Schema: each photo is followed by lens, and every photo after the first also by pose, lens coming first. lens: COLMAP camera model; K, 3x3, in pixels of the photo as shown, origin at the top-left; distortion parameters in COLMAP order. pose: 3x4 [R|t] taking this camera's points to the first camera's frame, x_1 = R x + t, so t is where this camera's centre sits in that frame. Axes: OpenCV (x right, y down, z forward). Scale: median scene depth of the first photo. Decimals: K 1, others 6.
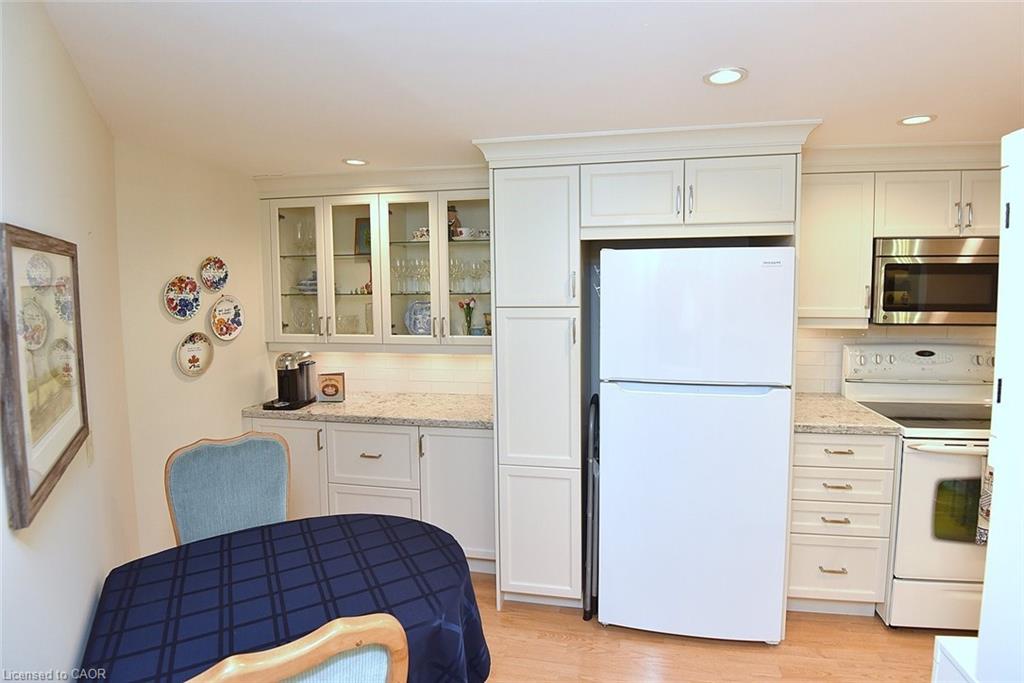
lens RADIAL K [[469.4, 0, 541.5], [0, 469.4, 322.5], [0, 0, 1]] dist [-0.045377, -0.001577]
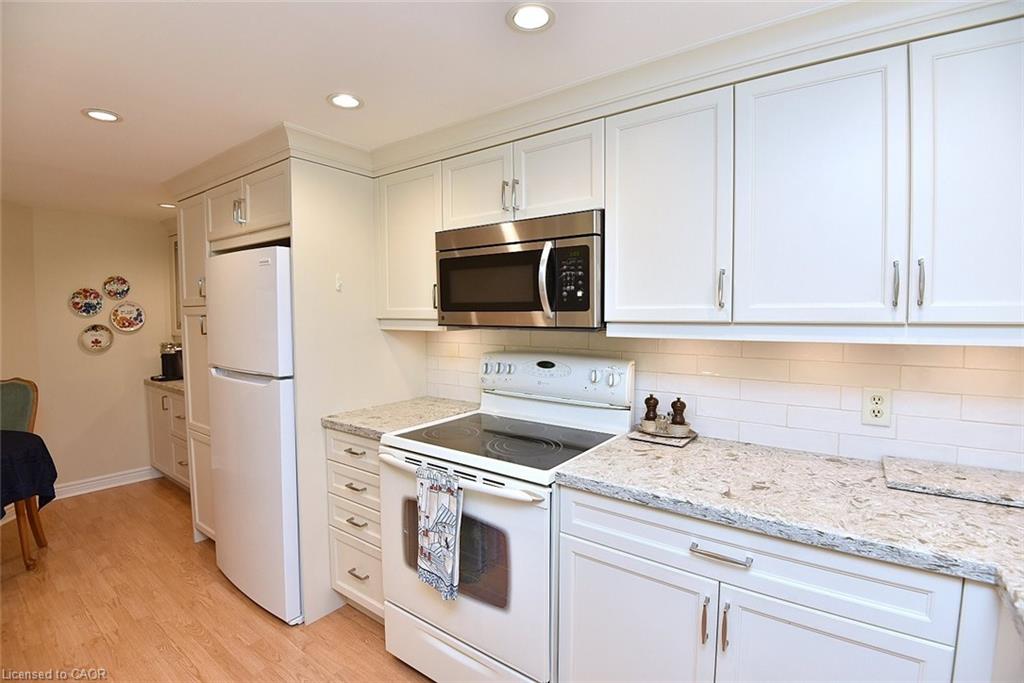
lens RADIAL K [[469.4, 0, 516.7], [0, 469.4, 336.2], [0, 0, 1]] dist [-0.045377, -0.001577]
pose [[0.905548, 0.027167, -0.423373, 1.181044], [-0.034305, 0.999369, -0.009248, 0.026636], [0.422855, 0.022898, 0.905908, 0.202187]]
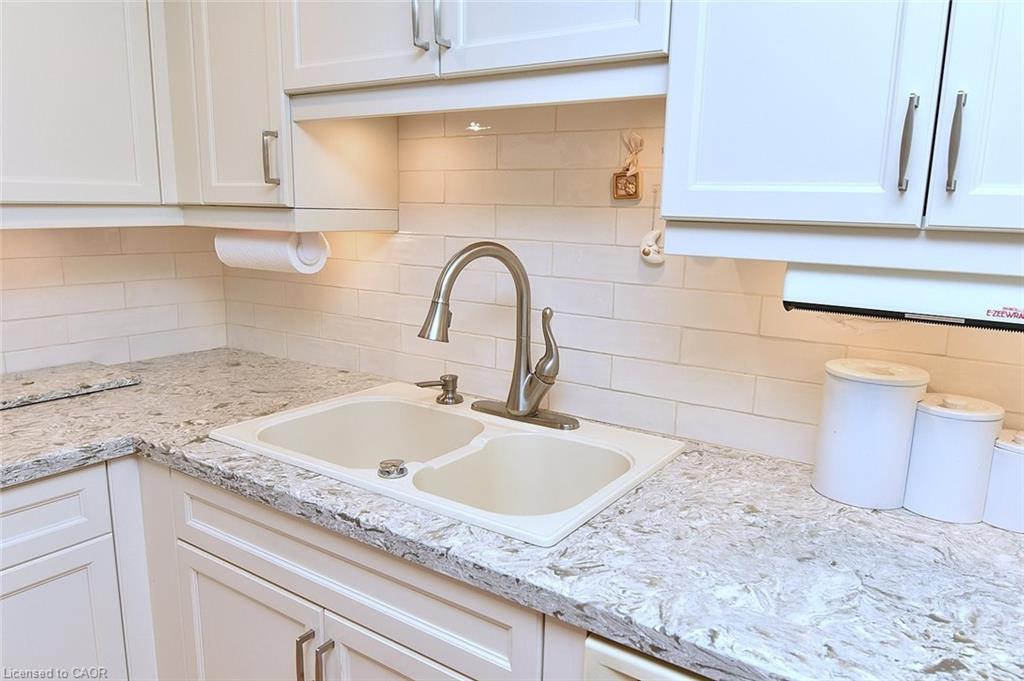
lens RADIAL K [[710.6, 0, 518.2], [0, 710.6, 341.6], [0, 0, 1]] dist [0.004524, 0.000912]
pose [[0.413030, -0.160434, 0.896475, 0.999771], [0.040761, 0.986631, 0.157788, 0.033273], [-0.909805, -0.028630, 0.414047, 0.141691]]
